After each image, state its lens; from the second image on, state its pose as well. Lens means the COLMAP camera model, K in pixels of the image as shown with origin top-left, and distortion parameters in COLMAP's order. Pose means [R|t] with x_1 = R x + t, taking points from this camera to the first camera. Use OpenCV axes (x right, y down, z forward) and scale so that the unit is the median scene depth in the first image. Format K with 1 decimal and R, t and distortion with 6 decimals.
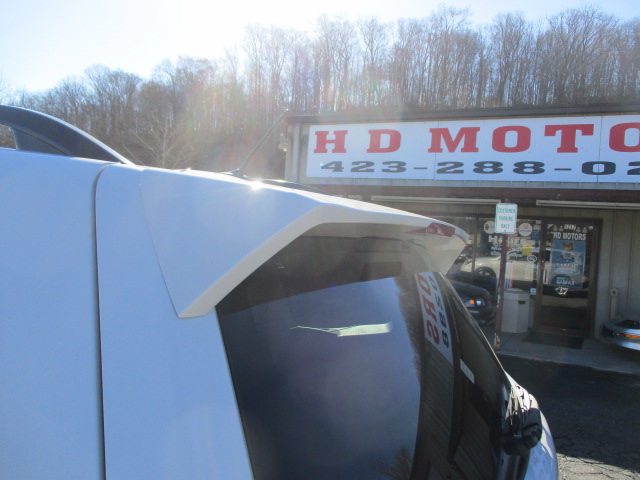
lens RADIAL K [[533.1, 0, 324.9], [0, 533.1, 239.6], [0, 0, 1]] dist [-0.029097, 0.005791]
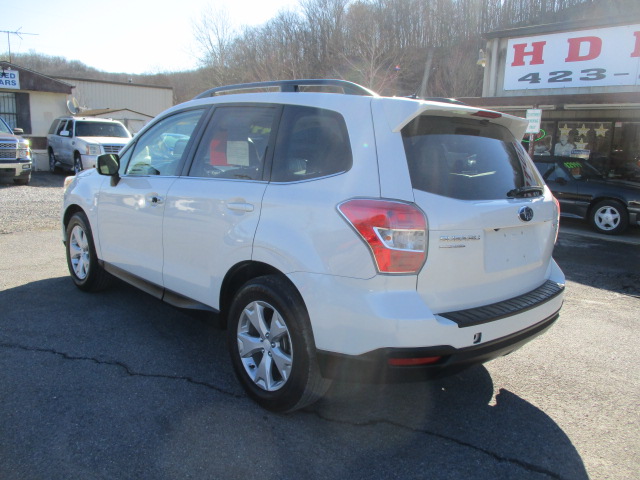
lens RADIAL K [[533.1, 0, 324.9], [0, 533.1, 239.6], [0, 0, 1]] dist [-0.029097, 0.005791]
pose [[0.927974, 0.034034, -0.371087, 0.037146], [0.021855, 0.989136, 0.145369, 0.015595], [0.372003, -0.143008, 0.917149, -0.143531]]
